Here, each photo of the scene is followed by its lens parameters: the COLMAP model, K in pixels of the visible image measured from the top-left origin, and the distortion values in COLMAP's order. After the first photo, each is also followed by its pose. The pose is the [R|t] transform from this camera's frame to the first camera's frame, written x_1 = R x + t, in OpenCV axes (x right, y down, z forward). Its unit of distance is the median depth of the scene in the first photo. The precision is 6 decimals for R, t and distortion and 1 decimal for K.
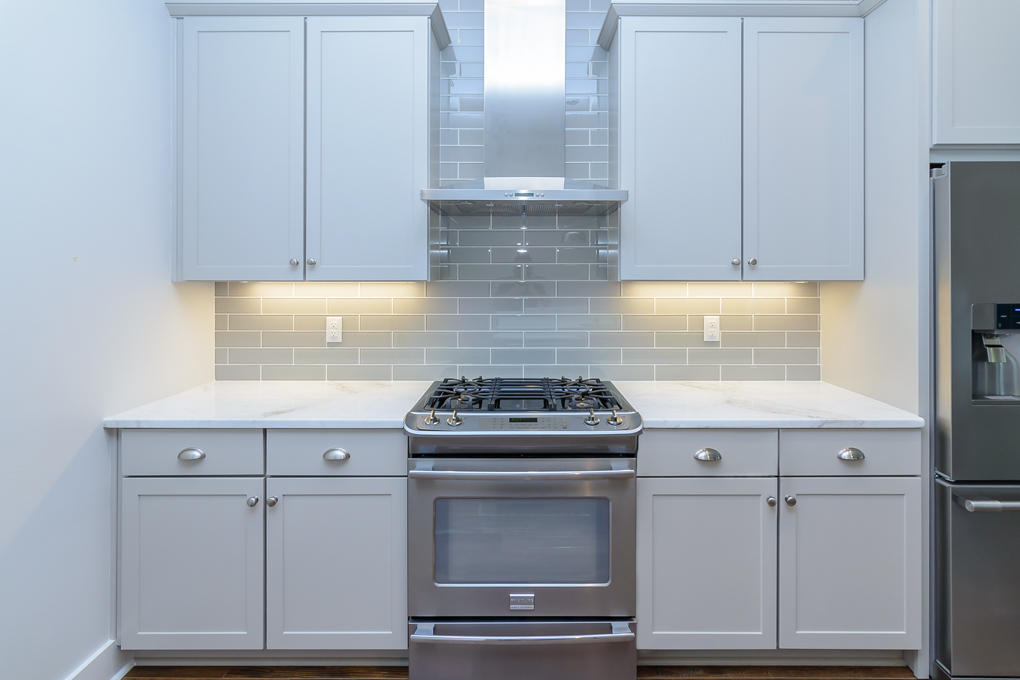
lens RADIAL K [[502.2, 0, 527.0], [0, 502.2, 275.8], [0, 0, 1]] dist [-0.011811, -0.002669]
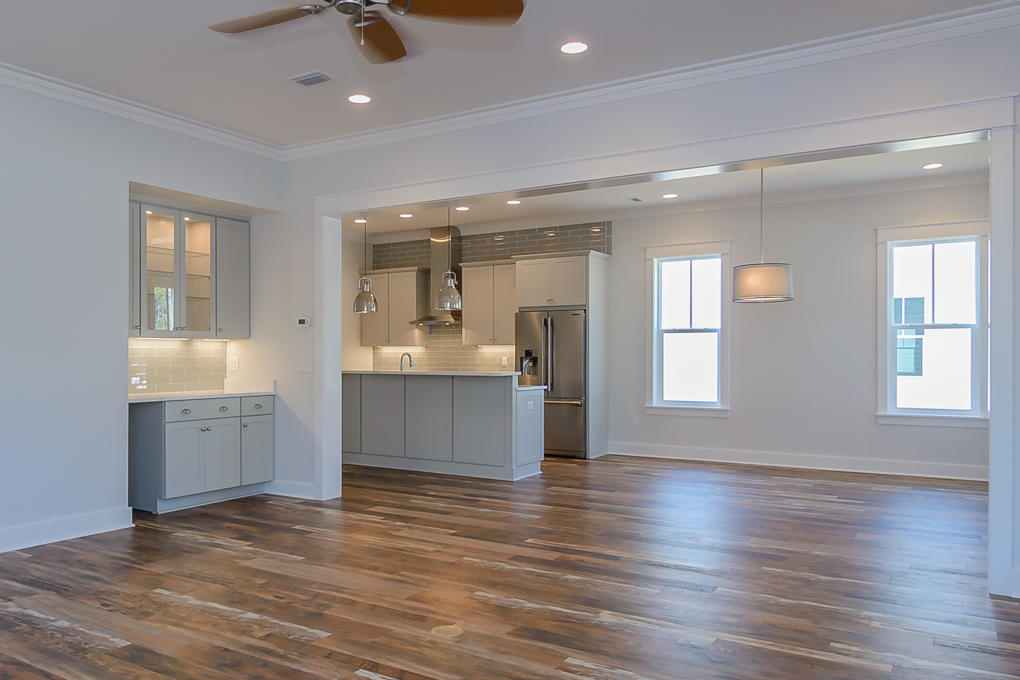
lens RADIAL K [[824.8, 0, 439.5], [0, 824.8, 353.6], [0, 0, 1]] dist [0.044114, 0.013853]
pose [[0.832848, -0.001133, -0.553501, 2.813077], [-0.000469, 0.999996, -0.002752, 0.073146], [0.553502, 0.002551, 0.832844, -3.357332]]
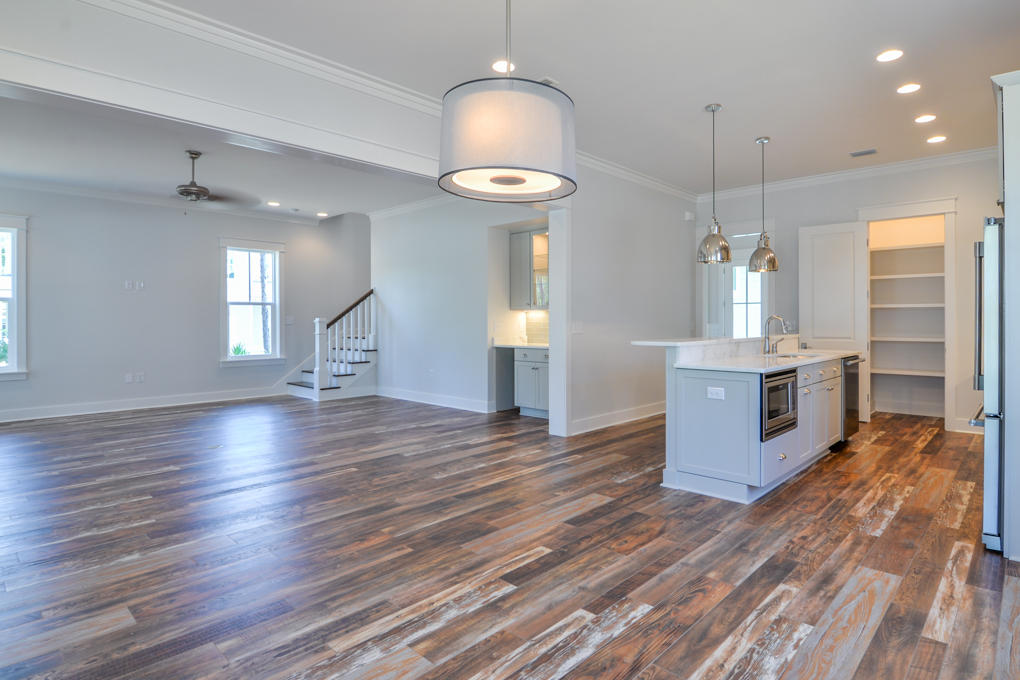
lens RADIAL K [[546.0, 0, 543.6], [0, 546.0, 325.1], [0, 0, 1]] dist [-0.013303, -0.010277]
pose [[-0.676036, 0.008679, -0.736817, 2.665877], [0.004251, 0.999960, 0.007878, 0.072441], [0.736856, 0.002194, -0.676046, 0.807306]]
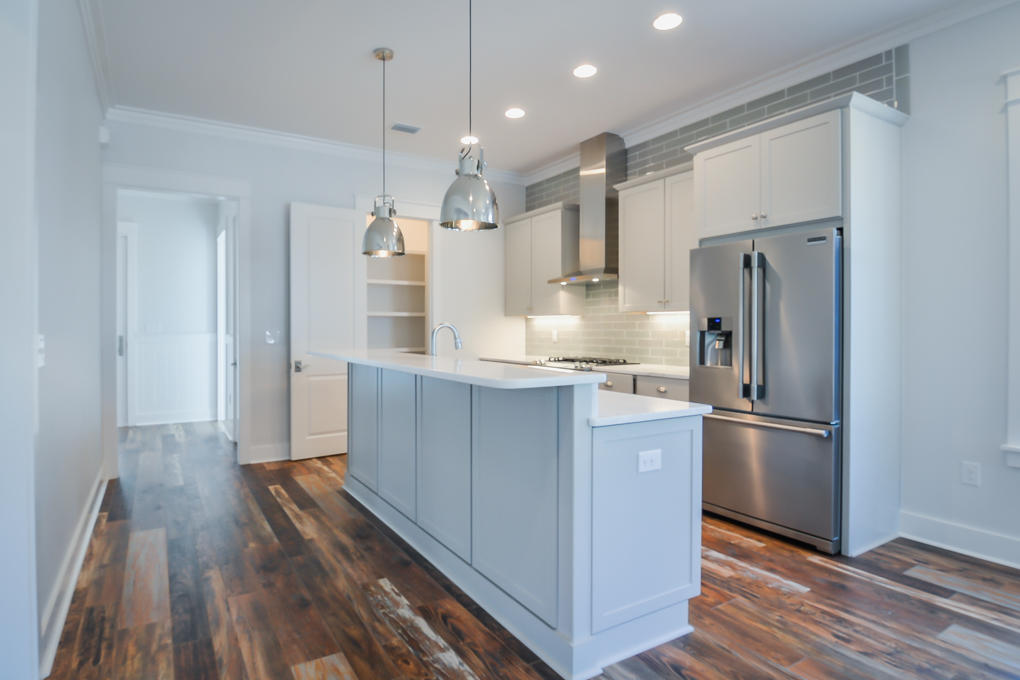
lens RADIAL K [[546.0, 0, 459.7], [0, 546.0, 331.9], [0, 0, 1]] dist [-0.013303, -0.010277]
pose [[0.489611, 0.004827, -0.871928, 1.709108], [0.000333, 0.999984, 0.005723, 0.072505], [0.871941, -0.003093, 0.489601, -0.697531]]
